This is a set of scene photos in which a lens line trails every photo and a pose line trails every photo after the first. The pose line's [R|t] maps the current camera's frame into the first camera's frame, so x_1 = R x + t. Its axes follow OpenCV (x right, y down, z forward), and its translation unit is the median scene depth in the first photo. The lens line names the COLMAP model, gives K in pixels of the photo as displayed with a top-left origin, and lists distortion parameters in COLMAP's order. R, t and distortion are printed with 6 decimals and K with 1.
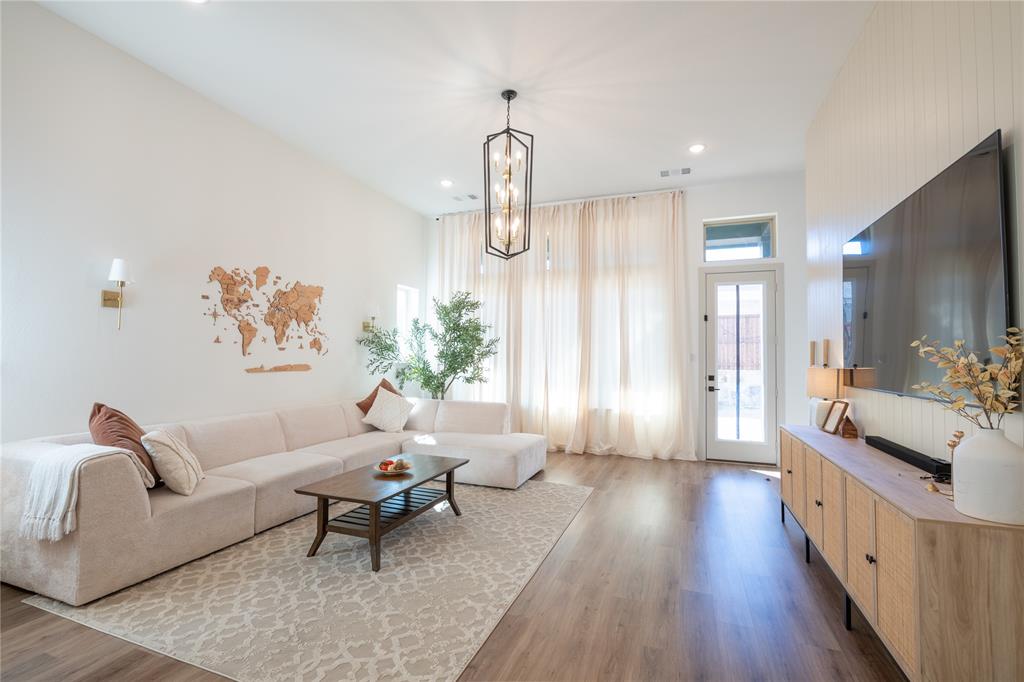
lens RADIAL K [[459.7, 0, 512.7], [0, 459.7, 339.3], [0, 0, 1]] dist [-0.010551, 0.003193]
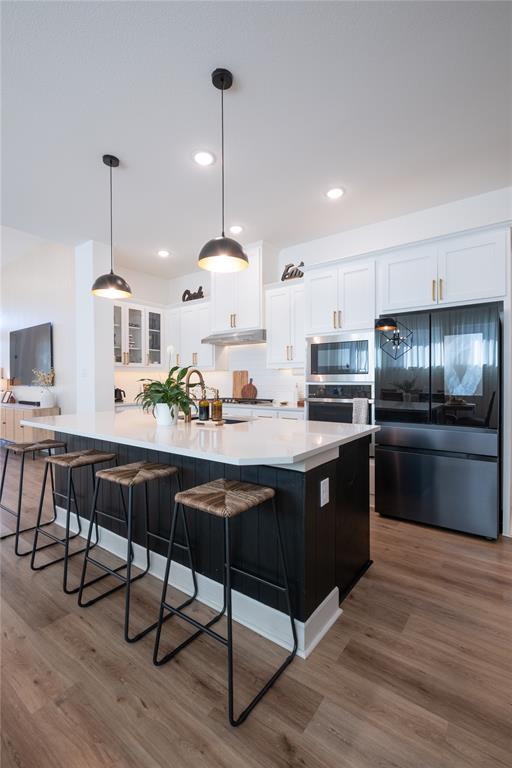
lens RADIAL K [[344.8, 0, 253.0], [0, 344.8, 385.3], [0, 0, 1]] dist [-0.010551, 0.003193]
pose [[0.285103, -0.023481, 0.958209, -0.454832], [-0.032010, 0.998909, 0.034003, -0.007584], [-0.957962, -0.040366, 0.284040, -0.533723]]
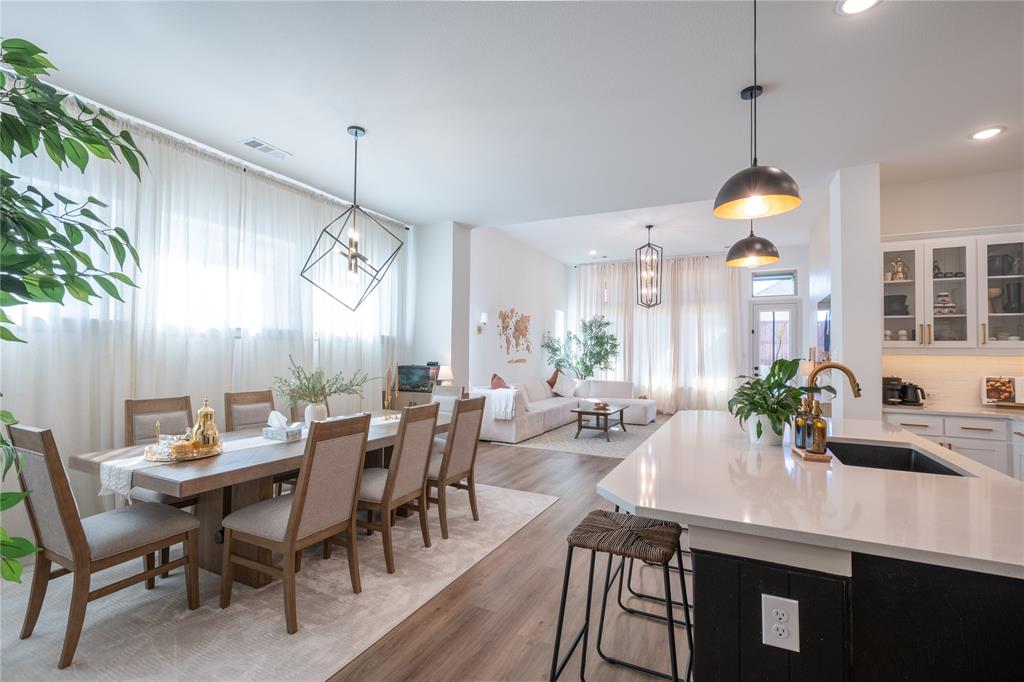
lens RADIAL K [[459.7, 0, 513.0], [0, 459.7, 340.9], [0, 0, 1]] dist [-0.010551, 0.003193]
pose [[0.994818, -0.000306, -0.101669, -0.263804], [0.001418, 0.999940, 0.010863, -0.032432], [0.101660, -0.010951, 0.994759, -0.712979]]
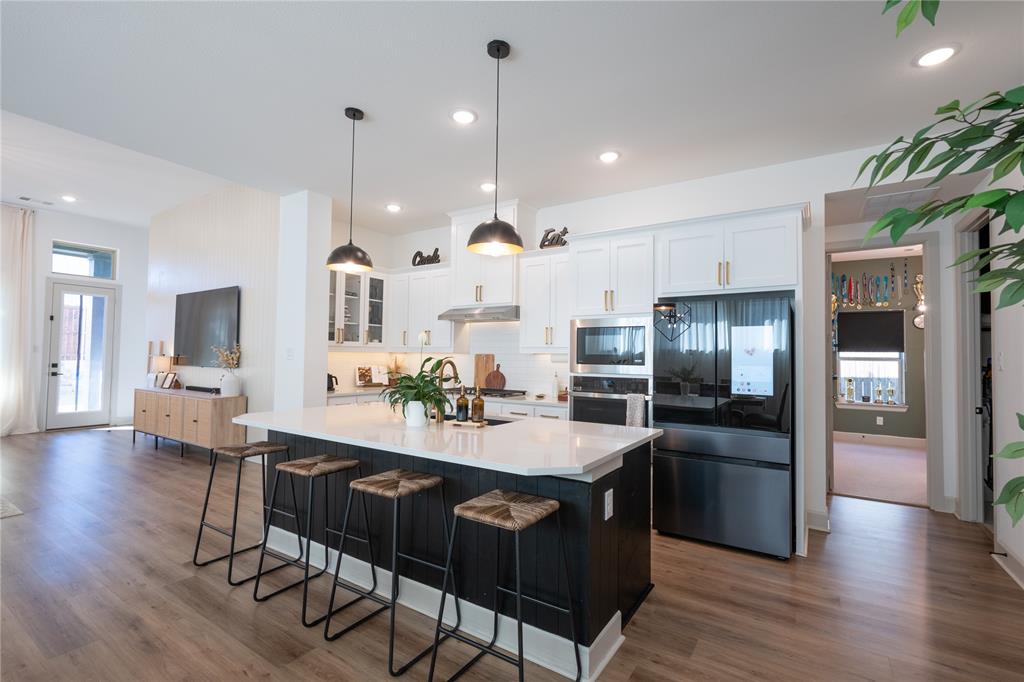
lens RADIAL K [[459.7, 0, 510.3], [0, 459.7, 345.1], [0, 0, 1]] dist [-0.010551, 0.003193]
pose [[0.221066, 0.019560, 0.975063, -0.526567], [-0.051086, 0.998659, -0.008451, -0.025913], [-0.973920, -0.047944, 0.221768, -0.512079]]
